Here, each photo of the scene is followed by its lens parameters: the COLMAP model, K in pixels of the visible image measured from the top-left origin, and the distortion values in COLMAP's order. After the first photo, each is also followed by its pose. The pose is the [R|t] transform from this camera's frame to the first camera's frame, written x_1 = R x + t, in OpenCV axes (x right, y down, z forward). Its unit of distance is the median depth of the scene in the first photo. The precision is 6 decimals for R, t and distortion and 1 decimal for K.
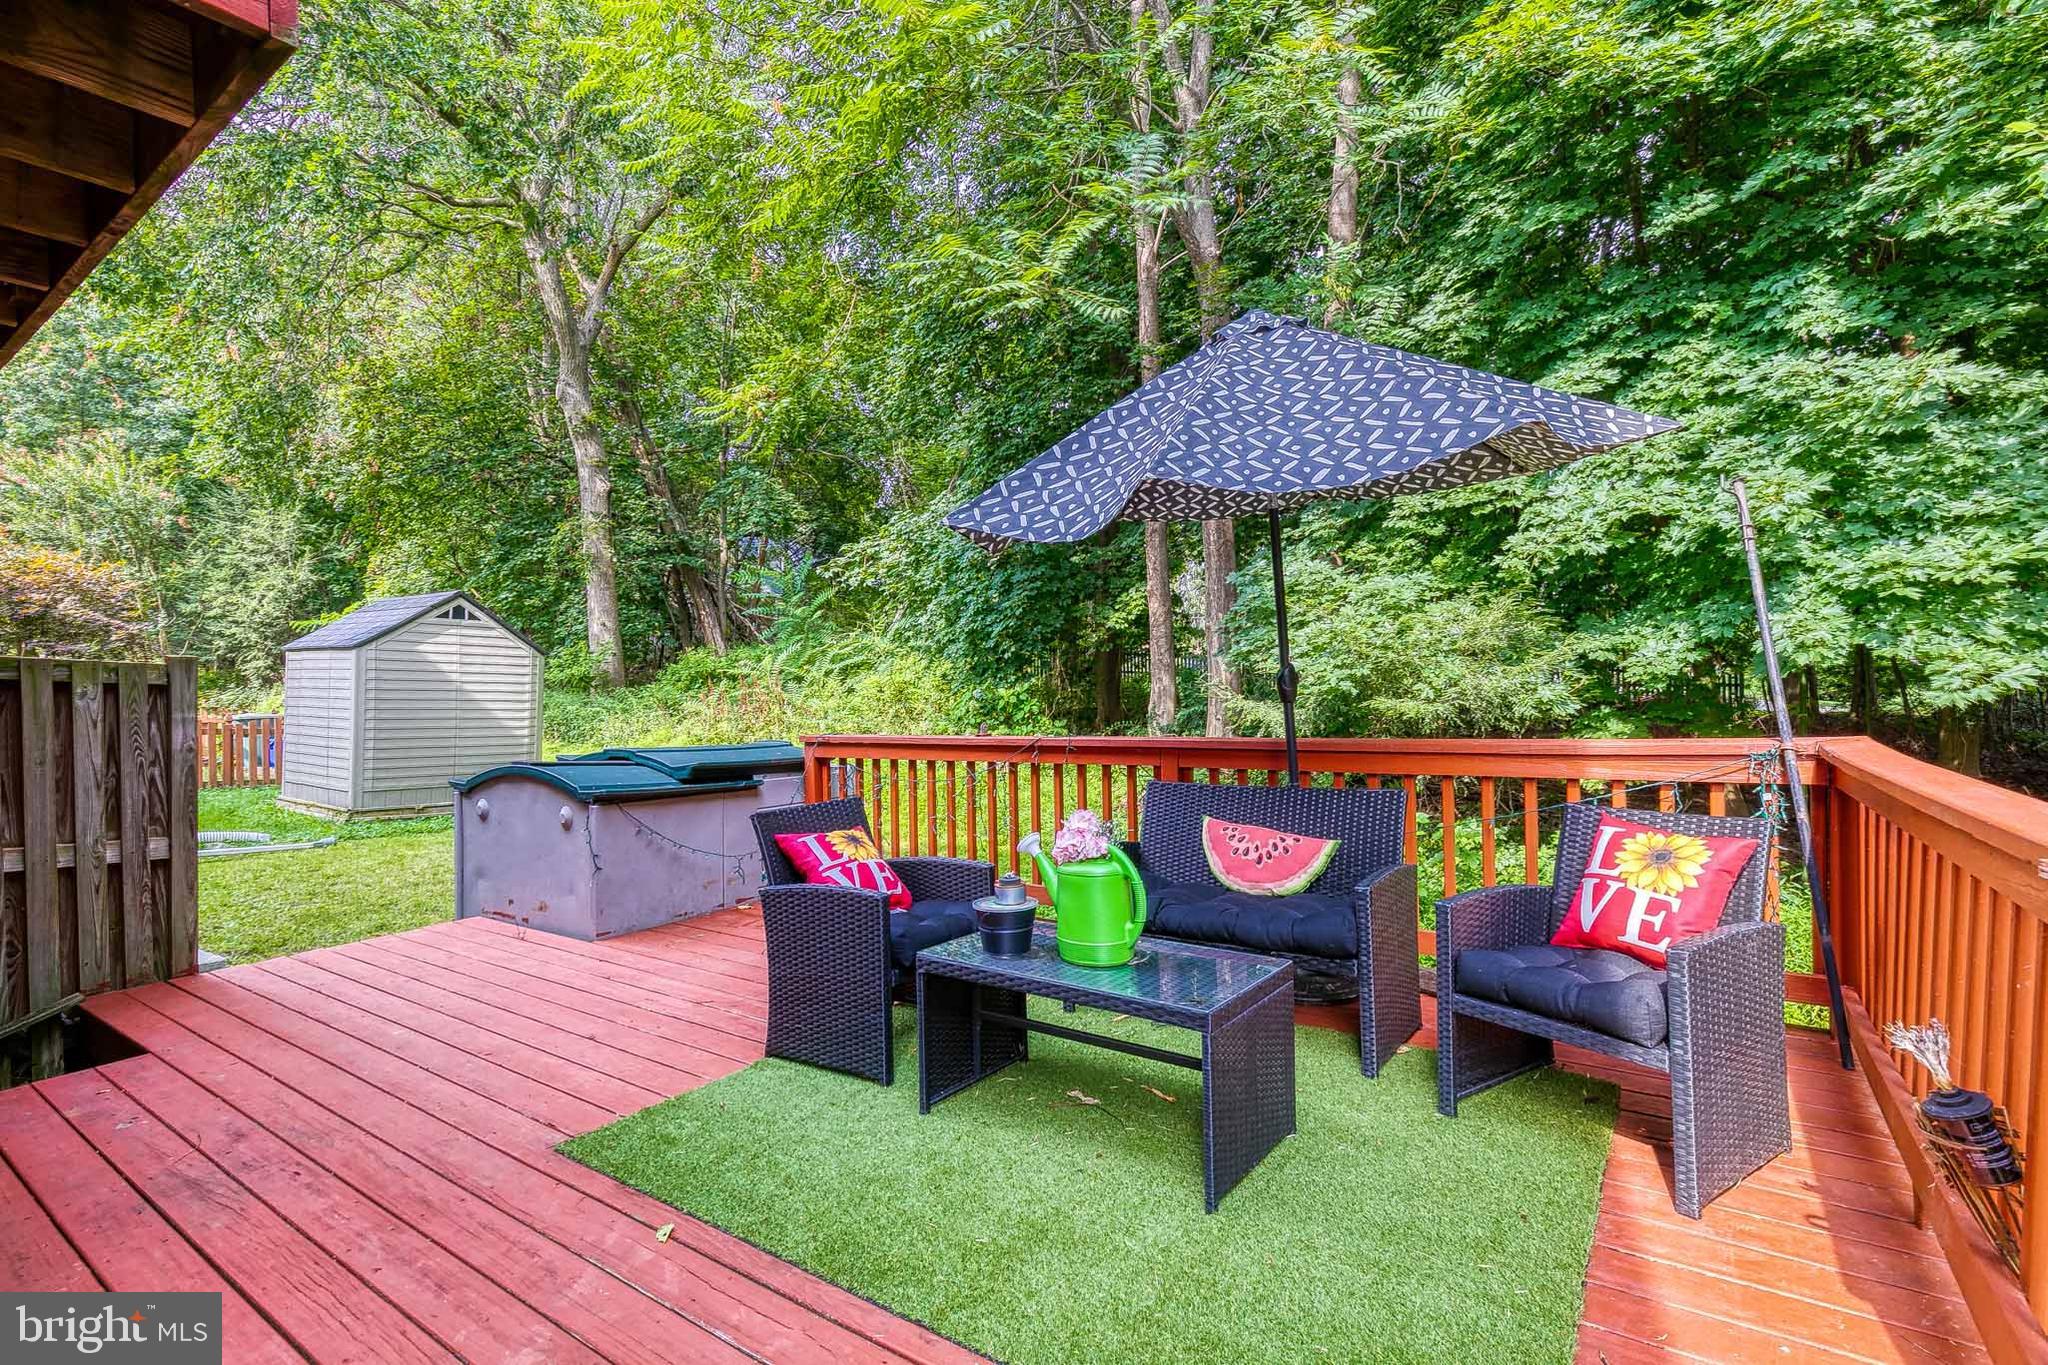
lens RADIAL K [[967.8, 0, 1025.5], [0, 967.8, 709.1], [0, 0, 1]] dist [-0.001846, -0.000607]
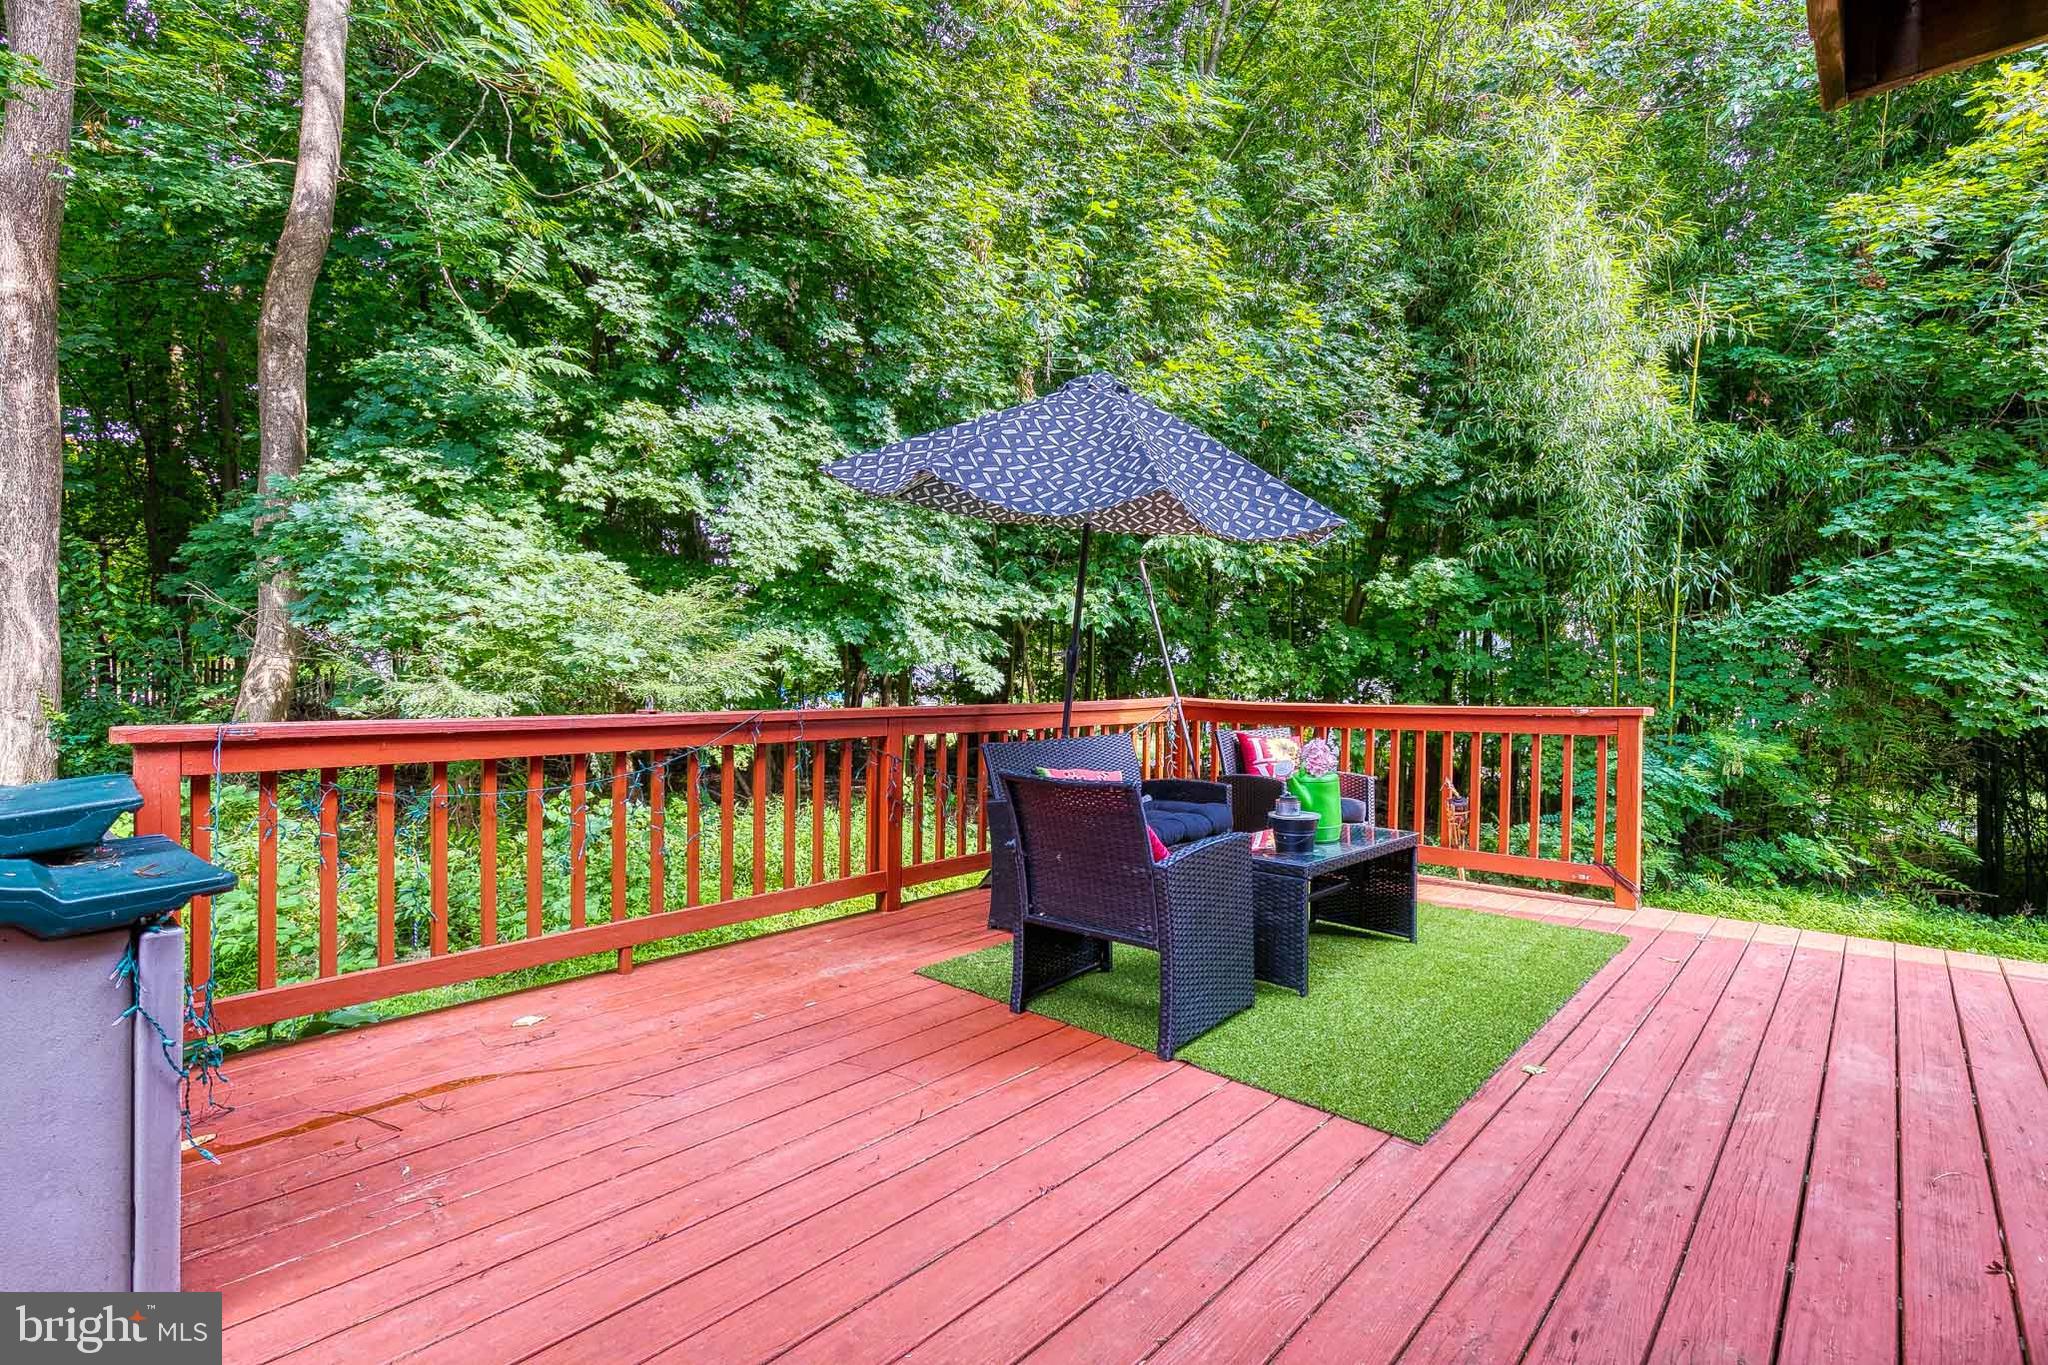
lens RADIAL K [[916.1, 0, 1040.9], [0, 916.1, 689.0], [0, 0, 1]] dist [0.006715, -0.000920]
pose [[0.126082, 0.005013, 0.992007, -1.323990], [0.008086, 0.999949, -0.006081, 0.024536], [-0.991987, 0.008788, 0.126035, 1.177716]]
